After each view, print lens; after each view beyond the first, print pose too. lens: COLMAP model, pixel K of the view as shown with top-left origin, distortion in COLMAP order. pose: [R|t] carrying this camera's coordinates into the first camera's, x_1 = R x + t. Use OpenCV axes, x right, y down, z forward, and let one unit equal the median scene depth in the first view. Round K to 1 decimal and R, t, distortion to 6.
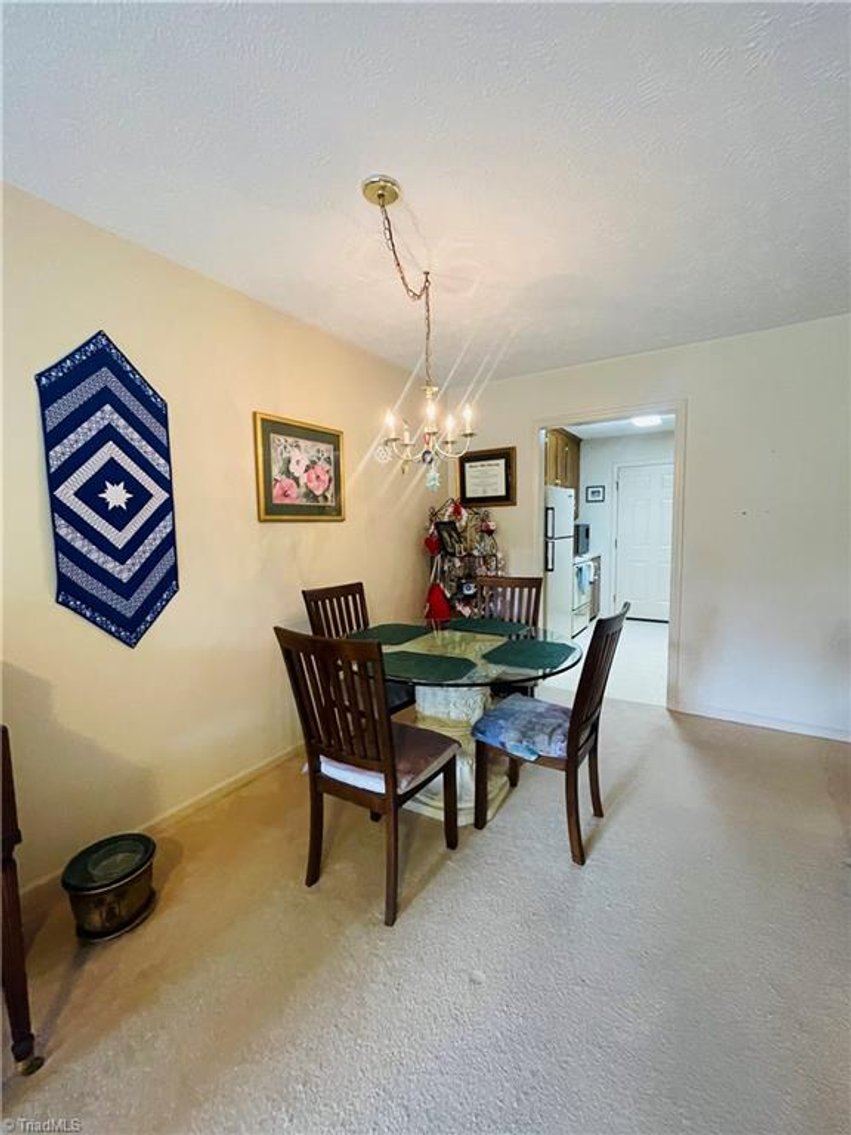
lens RADIAL K [[463.7, 0, 432.1], [0, 463.7, 568.4], [0, 0, 1]] dist [0.003569, -0.000086]
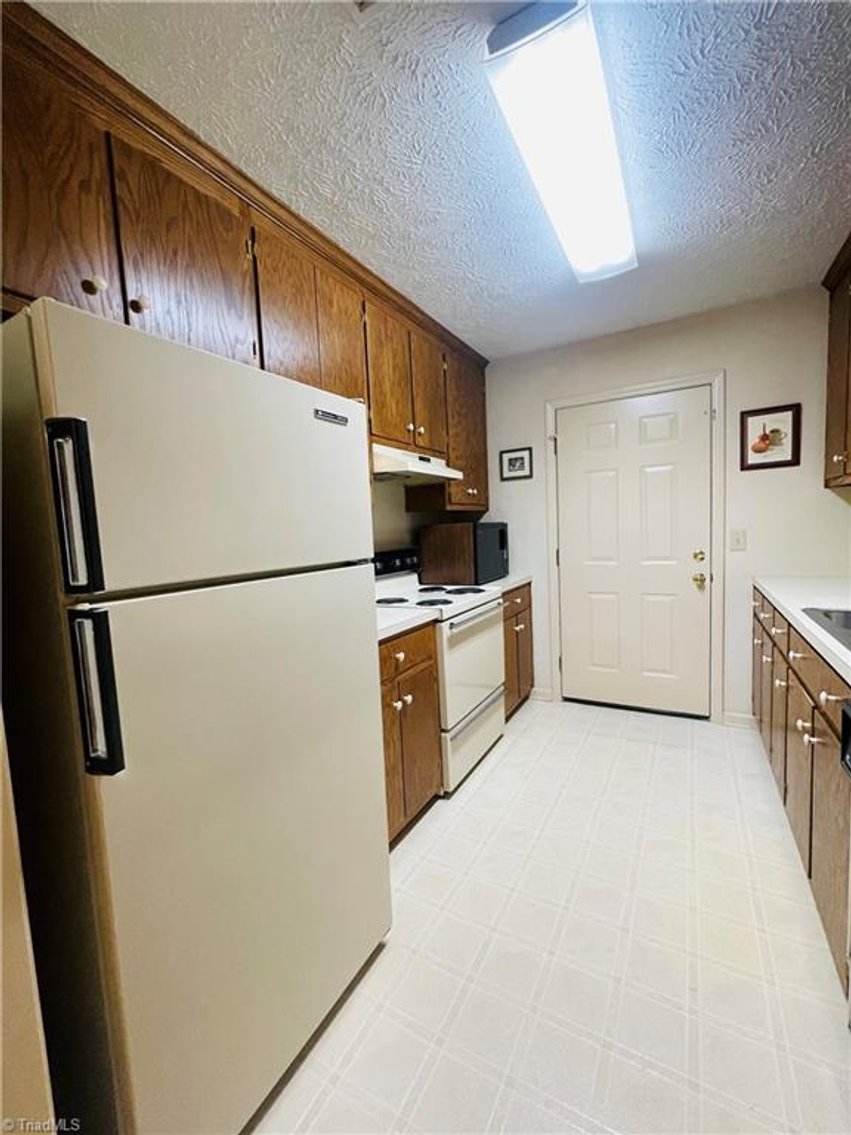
lens RADIAL K [[463.7, 0, 426.0], [0, 463.7, 572.1], [0, 0, 1]] dist [0.003569, -0.000086]
pose [[0.998555, -0.035573, 0.040279, 0.517273], [0.035822, 0.999343, -0.005468, -0.092575], [-0.040058, 0.006903, 0.999174, 1.111468]]
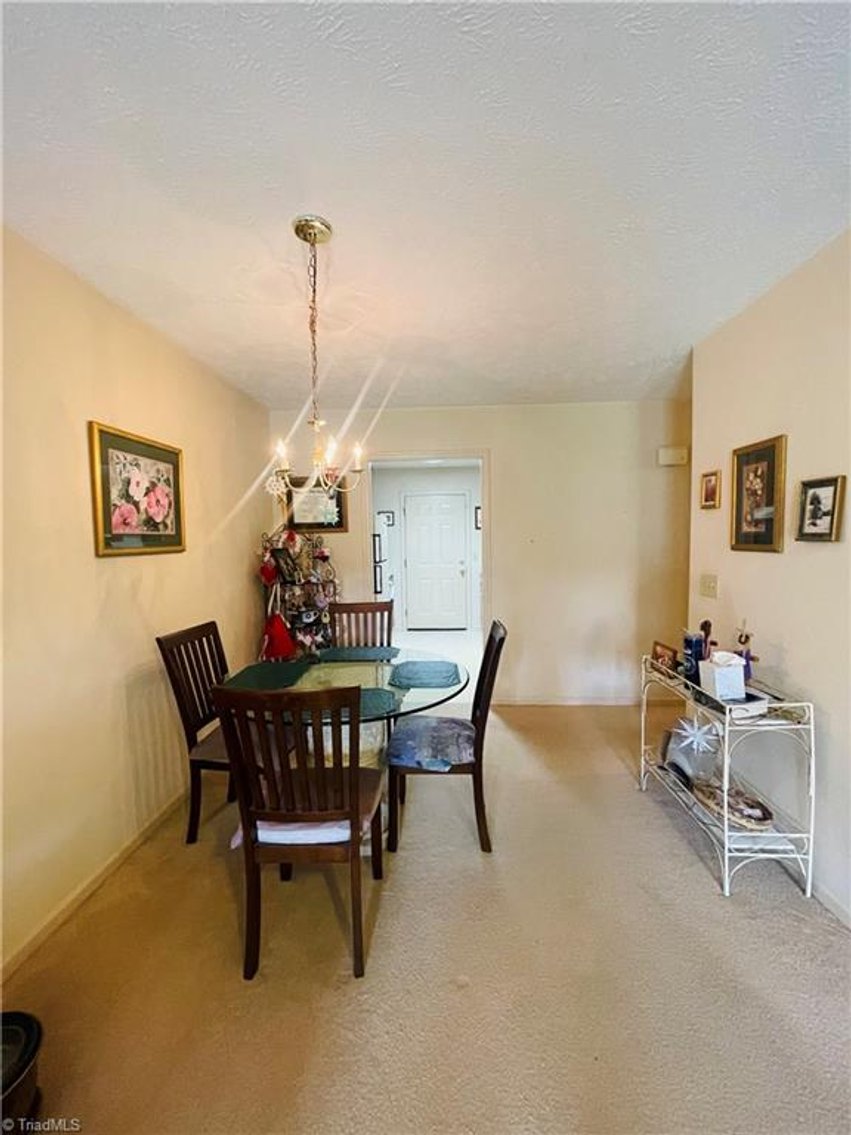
lens RADIAL K [[463.7, 0, 426.5], [0, 463.7, 565.6], [0, 0, 1]] dist [0.003569, -0.000086]
pose [[0.871494, -0.027957, 0.489609, -0.231707], [0.048654, 0.998377, -0.029595, -0.029609], [-0.487987, 0.049614, 0.871440, 0.023369]]
